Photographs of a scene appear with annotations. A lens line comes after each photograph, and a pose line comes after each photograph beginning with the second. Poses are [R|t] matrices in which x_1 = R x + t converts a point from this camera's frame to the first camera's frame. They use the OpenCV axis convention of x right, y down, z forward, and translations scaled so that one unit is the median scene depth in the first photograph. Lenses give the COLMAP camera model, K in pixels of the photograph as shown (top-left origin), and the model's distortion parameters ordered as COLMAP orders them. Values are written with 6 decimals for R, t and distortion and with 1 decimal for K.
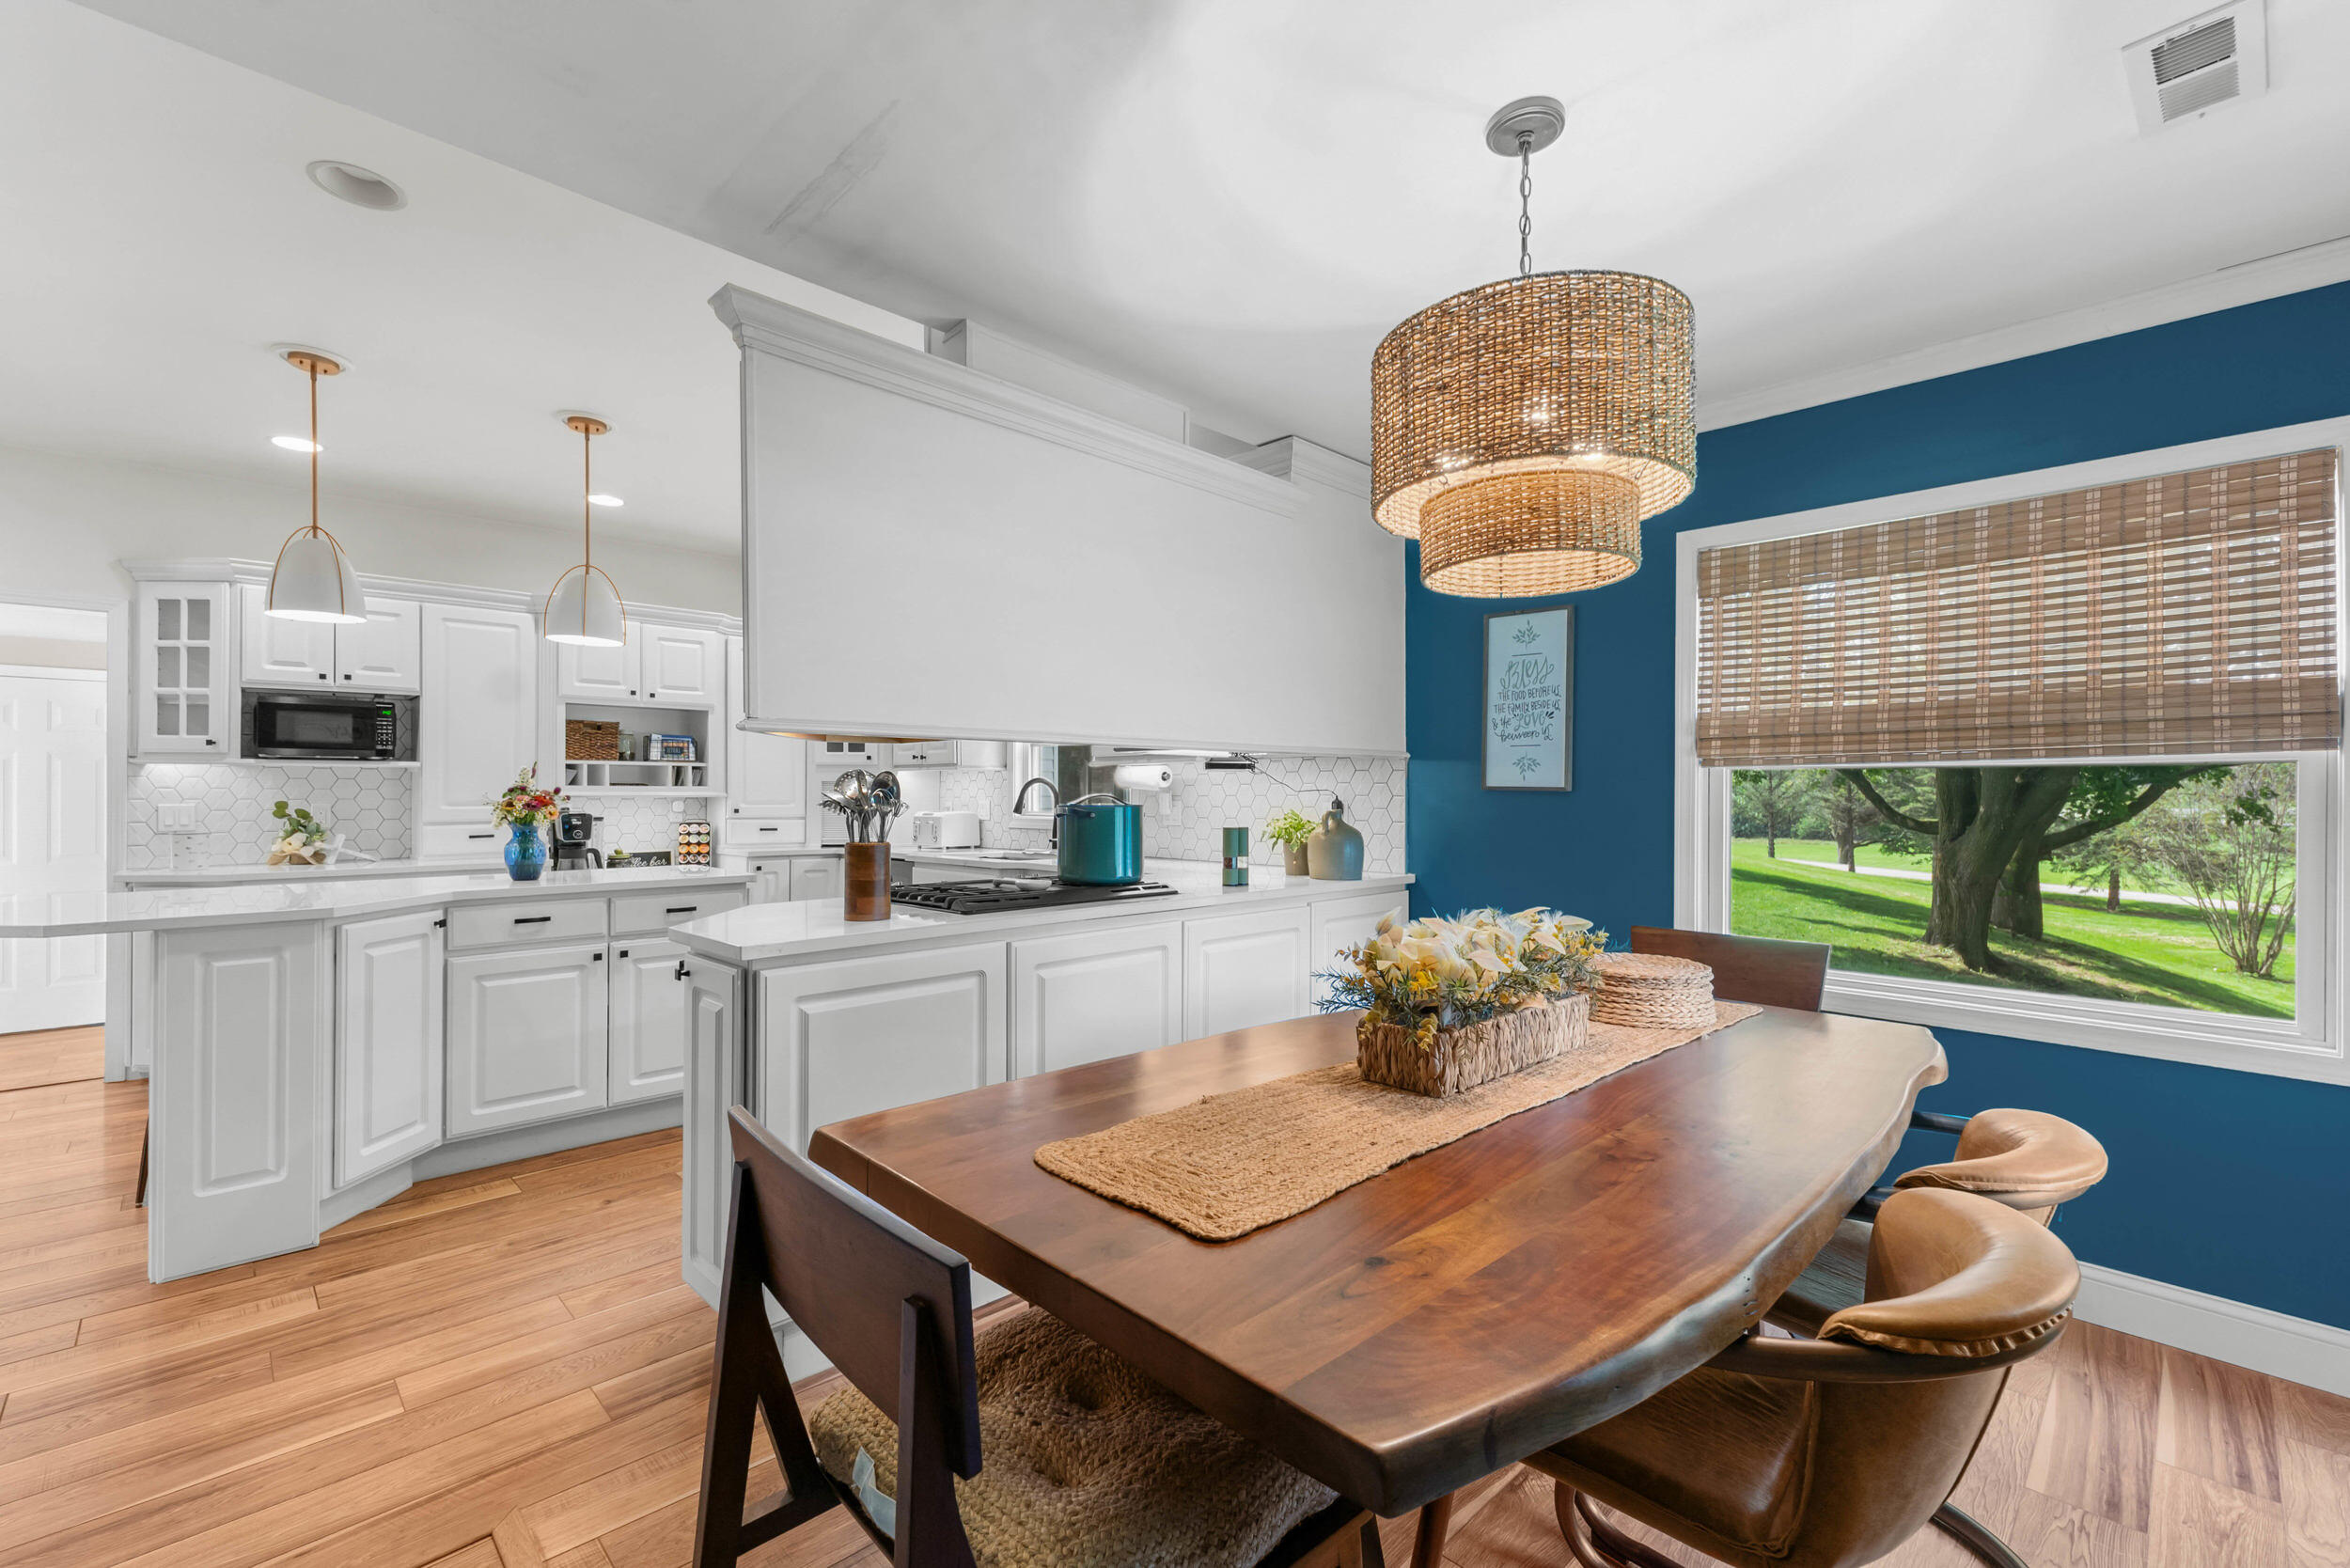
lens RADIAL K [[1016.0, 0, 1167.0], [0, 1016.0, 790.0], [0, 0, 1]] dist [0.009684, -0.002803]
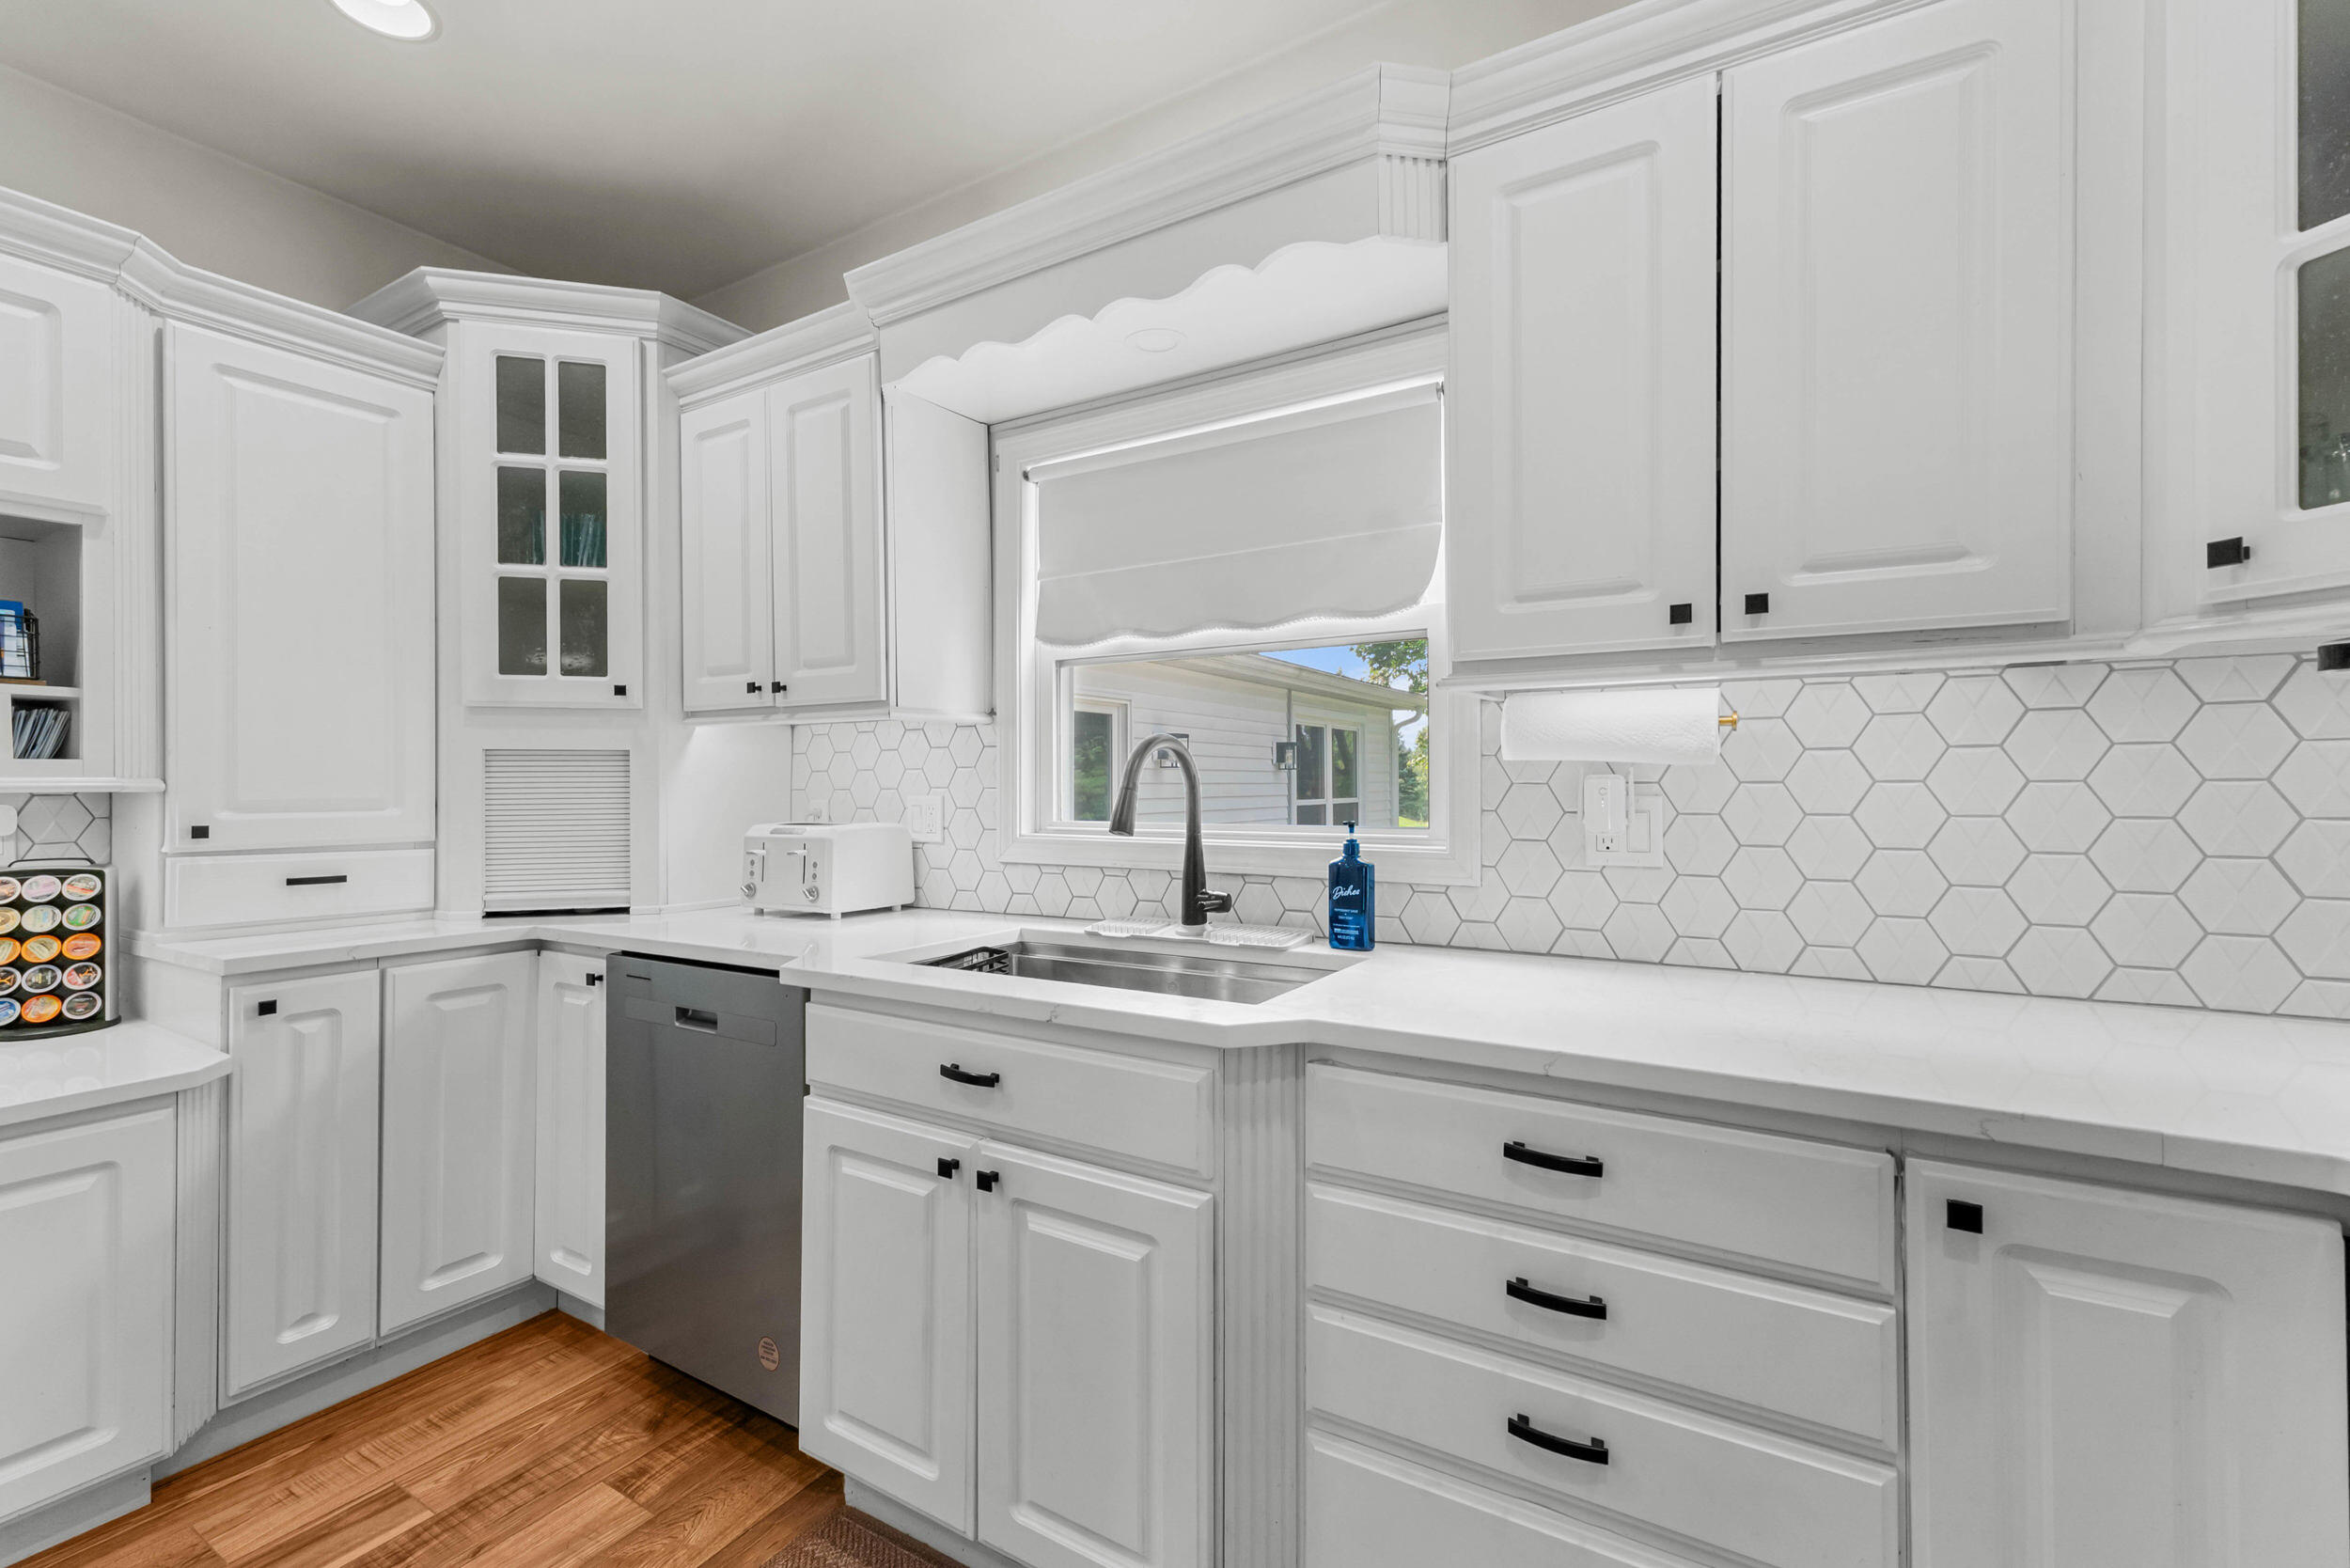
lens RADIAL K [[1016.0, 0, 1147.7], [0, 1016.0, 776.5], [0, 0, 1]] dist [0.009684, -0.002803]
pose [[0.962782, -0.002426, 0.270269, -0.266220], [0.003035, 0.999994, -0.001836, 0.004333], [-0.270263, 0.002588, 0.962783, 0.743430]]
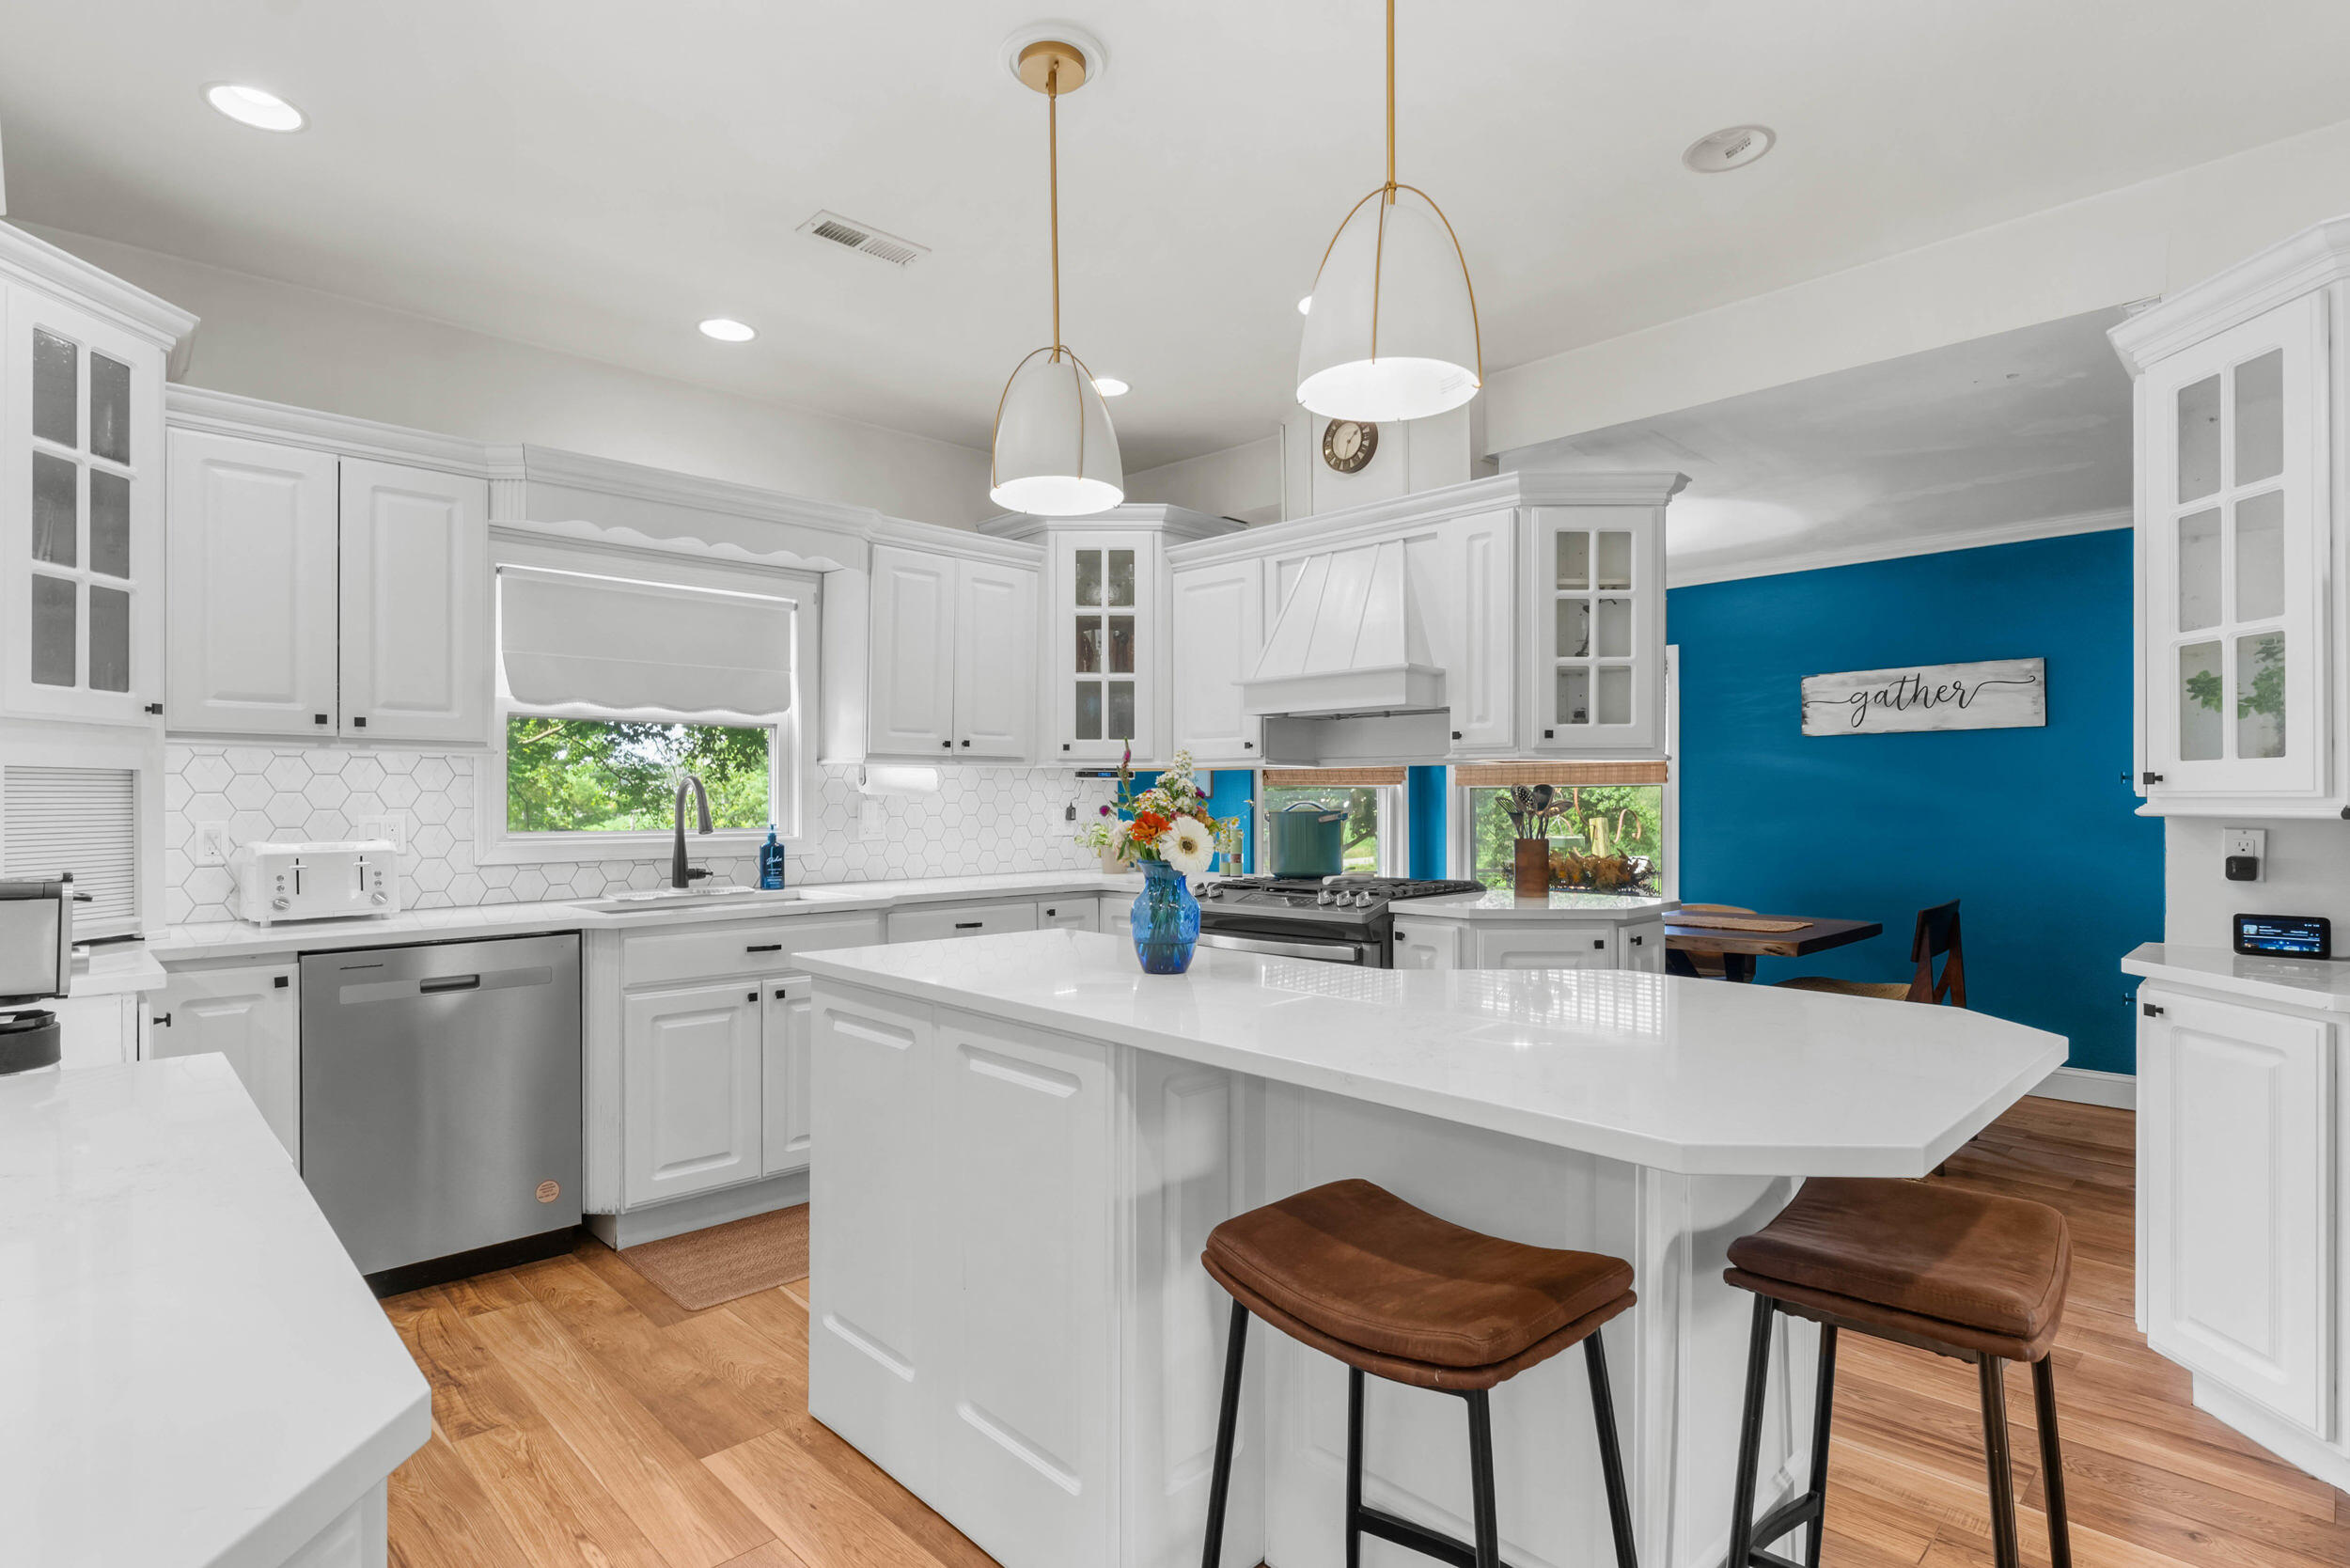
lens RADIAL K [[1188.2, 0, 1159.3], [0, 1188.2, 797.1], [0, 0, 1]] dist [-0.001392, -0.001648]
pose [[-0.021918, 0.000594, 0.999760, -0.997387], [-0.004751, 0.999988, -0.000698, 0.000252], [-0.999748, -0.004765, -0.021915, 0.831801]]
